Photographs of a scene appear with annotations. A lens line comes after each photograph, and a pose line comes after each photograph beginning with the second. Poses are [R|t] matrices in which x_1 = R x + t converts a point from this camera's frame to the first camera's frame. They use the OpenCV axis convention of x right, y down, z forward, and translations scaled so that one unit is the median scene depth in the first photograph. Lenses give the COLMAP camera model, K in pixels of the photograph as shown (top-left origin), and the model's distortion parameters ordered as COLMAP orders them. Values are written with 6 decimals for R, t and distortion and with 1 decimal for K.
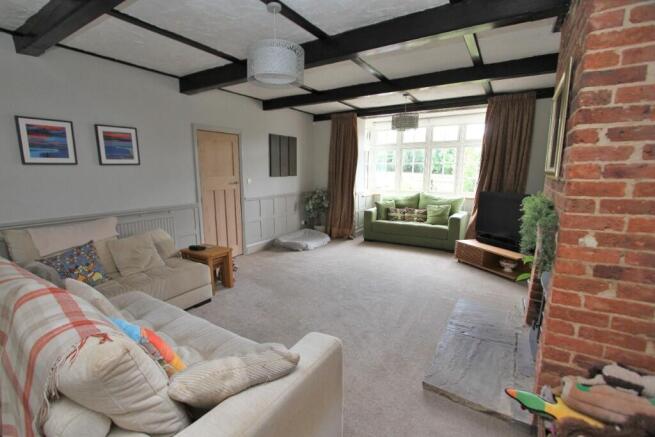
lens RADIAL K [[316.3, 0, 322.9], [0, 316.3, 217.6], [0, 0, 1]] dist [-0.002409, -0.000305]
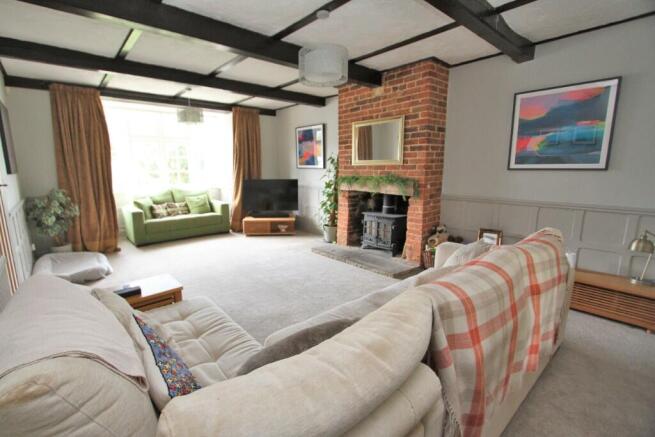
lens RADIAL K [[294.3, 0, 323.2], [0, 294.3, 218.3], [0, 0, 1]] dist [-0.000875, 0.000552]
pose [[0.282498, -0.173190, 0.943504, -0.536443], [0.151769, 0.979248, 0.134310, -0.038886], [-0.947186, 0.105252, 0.302920, 0.317411]]
